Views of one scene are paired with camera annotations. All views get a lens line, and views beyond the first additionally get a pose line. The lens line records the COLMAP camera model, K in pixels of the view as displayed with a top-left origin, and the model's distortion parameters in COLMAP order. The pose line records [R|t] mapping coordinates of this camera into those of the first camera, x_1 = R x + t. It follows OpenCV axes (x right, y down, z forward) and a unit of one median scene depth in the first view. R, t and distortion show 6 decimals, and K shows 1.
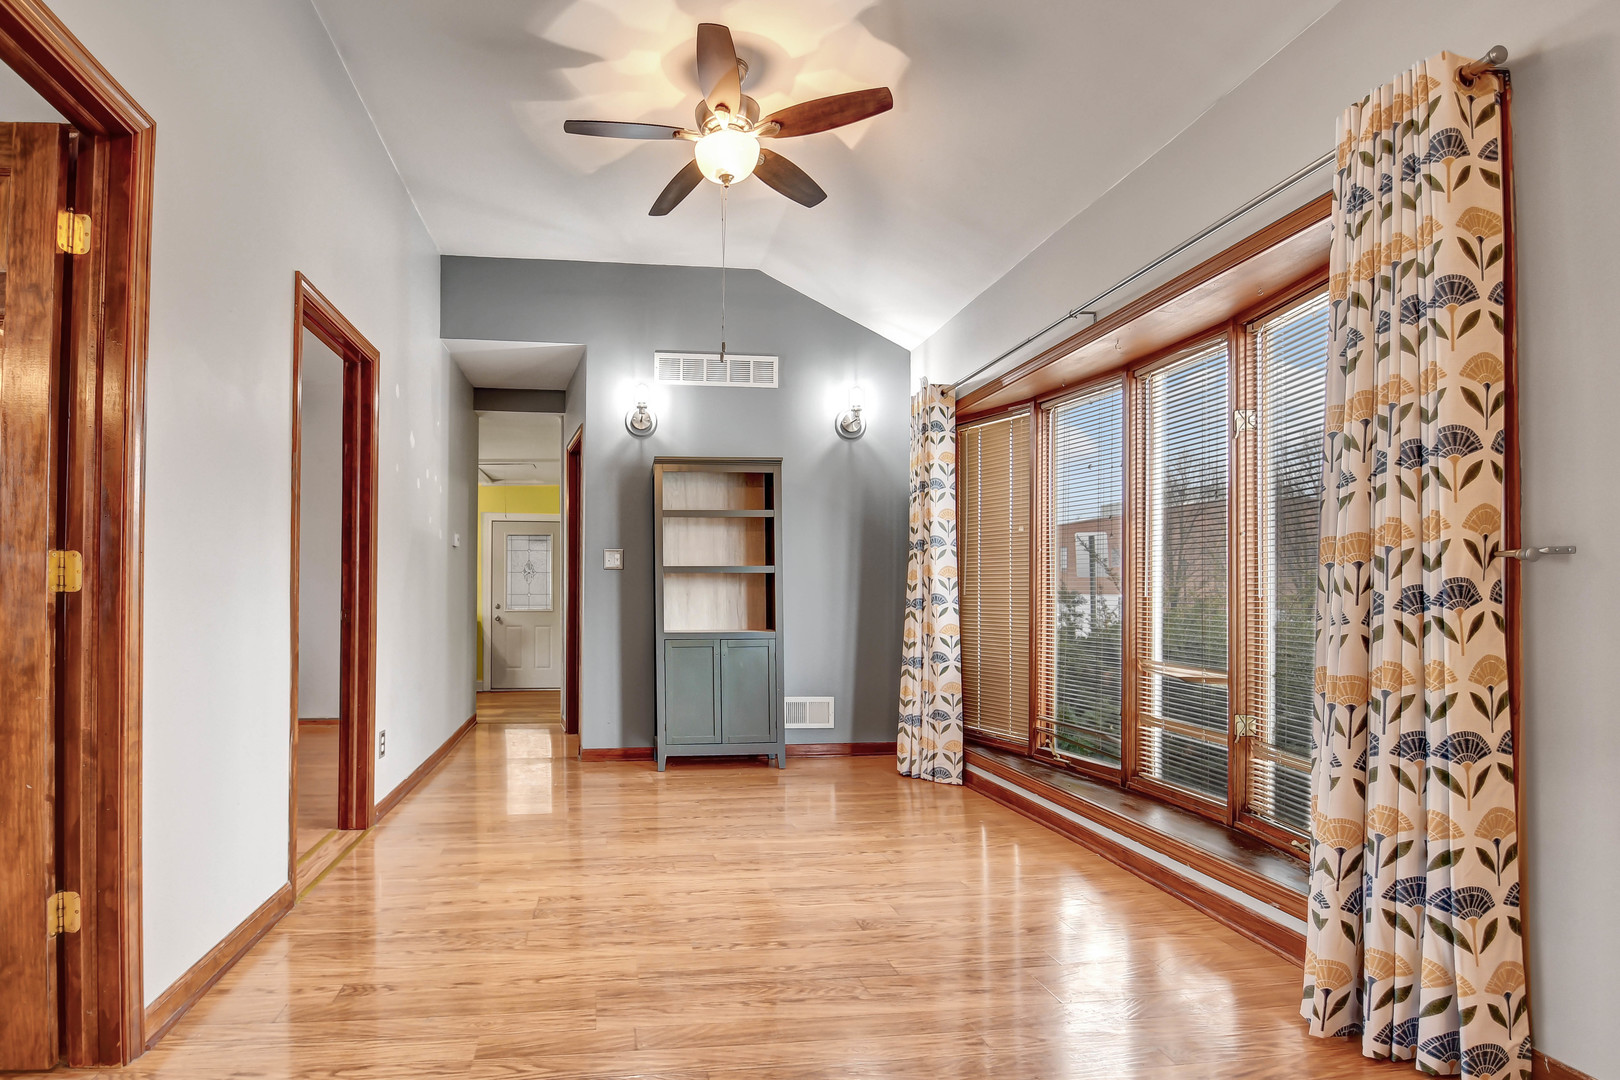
lens RADIAL K [[863.1, 0, 782.6], [0, 863.1, 592.7], [0, 0, 1]] dist [-0.004431, -0.001484]
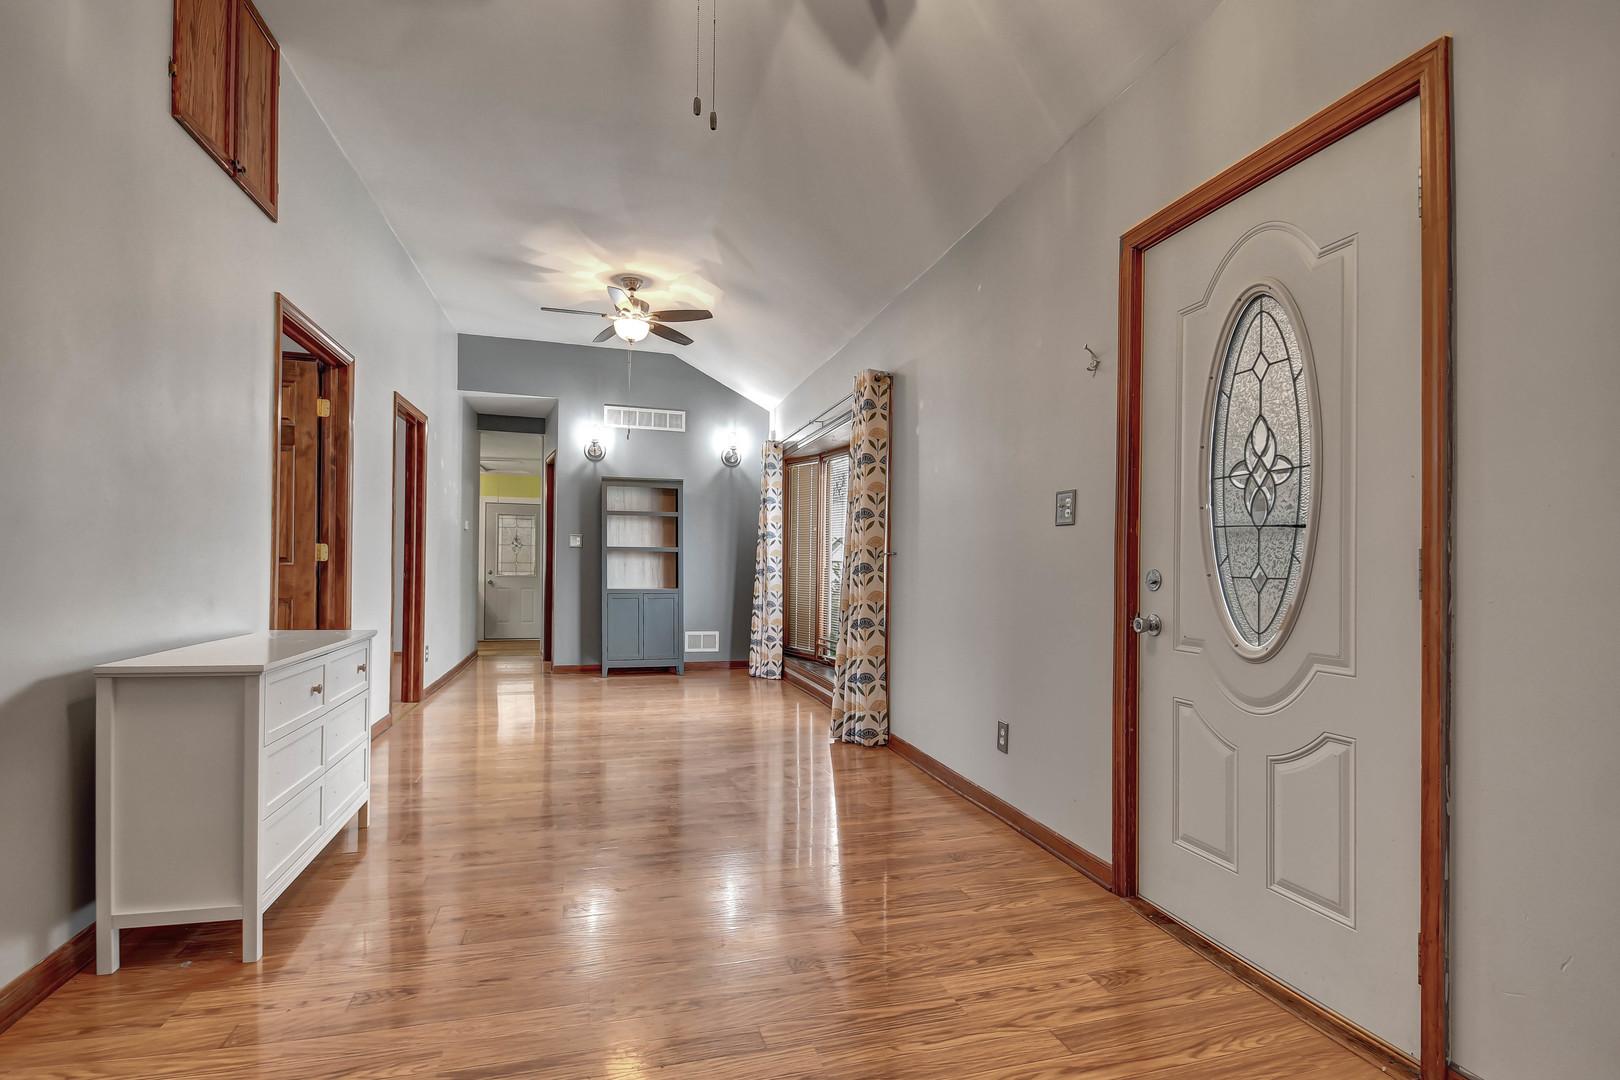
lens RADIAL K [[746.1, 0, 793.8], [0, 746.1, 572.1], [0, 0, 1]] dist [0.031647, -0.025175]
pose [[0.997420, 0.011242, 0.070904, 0.118670], [-0.012015, 0.999873, 0.010484, -0.003041], [-0.070777, -0.011309, 0.997428, -0.431533]]
